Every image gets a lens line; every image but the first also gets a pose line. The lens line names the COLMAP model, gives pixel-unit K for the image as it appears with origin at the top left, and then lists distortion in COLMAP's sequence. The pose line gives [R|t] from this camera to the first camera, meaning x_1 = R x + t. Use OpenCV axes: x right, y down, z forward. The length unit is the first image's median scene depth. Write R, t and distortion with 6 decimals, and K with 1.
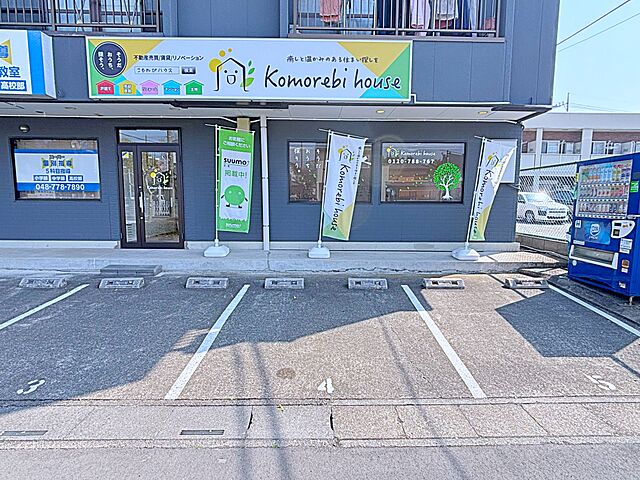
lens RADIAL K [[351.4, 0, 317.2], [0, 351.4, 238.1], [0, 0, 1]] dist [0.006773, -0.006430]
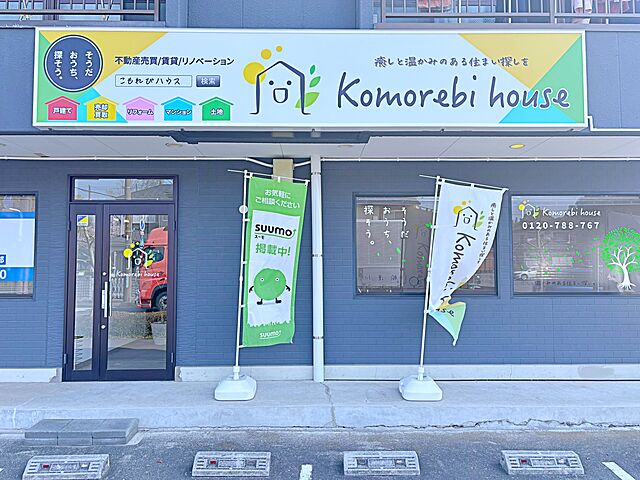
lens RADIAL K [[485.9, 0, 323.6], [0, 485.9, 245.3], [0, 0, 1]] dist [0.039022, -0.022940]
pose [[0.999937, -0.010032, 0.005002, -0.158980], [0.010678, 0.988209, -0.152739, -0.070615], [-0.003411, 0.152783, 0.988254, 0.210119]]
